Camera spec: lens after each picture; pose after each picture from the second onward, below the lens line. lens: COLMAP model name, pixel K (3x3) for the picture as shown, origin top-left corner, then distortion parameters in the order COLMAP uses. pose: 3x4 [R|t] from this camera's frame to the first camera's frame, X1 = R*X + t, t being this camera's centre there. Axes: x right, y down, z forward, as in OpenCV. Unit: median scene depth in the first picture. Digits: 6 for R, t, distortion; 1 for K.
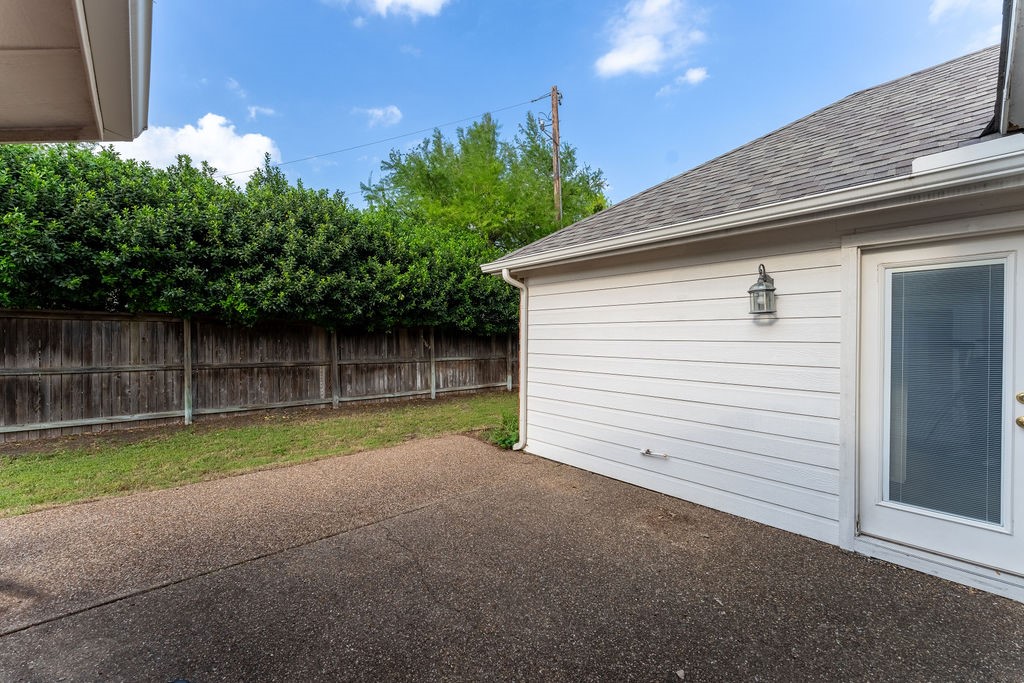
lens RADIAL K [[410.0, 0, 512.0], [0, 410.0, 341.5], [0, 0, 1]] dist [-0.001732, -0.000102]
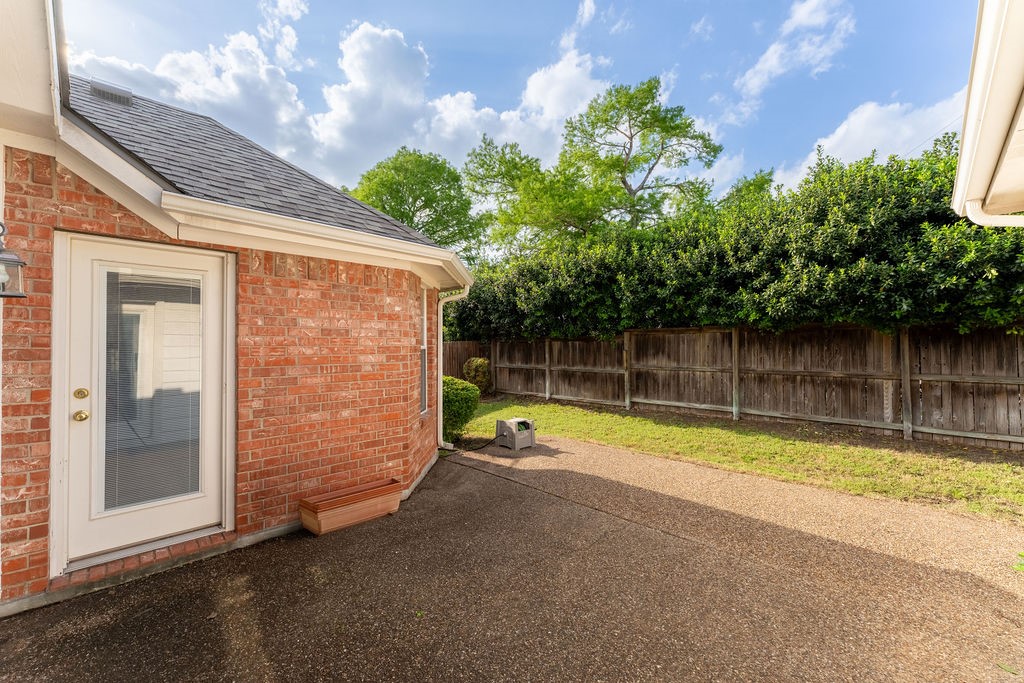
lens RADIAL K [[408.7, 0, 513.9], [0, 408.7, 342.2], [0, 0, 1]] dist [0.000398, -0.000265]
pose [[0.037957, -0.016267, -0.999147, 0.354363], [0.000157, 0.999868, -0.016273, 0.000356], [0.999279, 0.000461, 0.037955, 0.330891]]
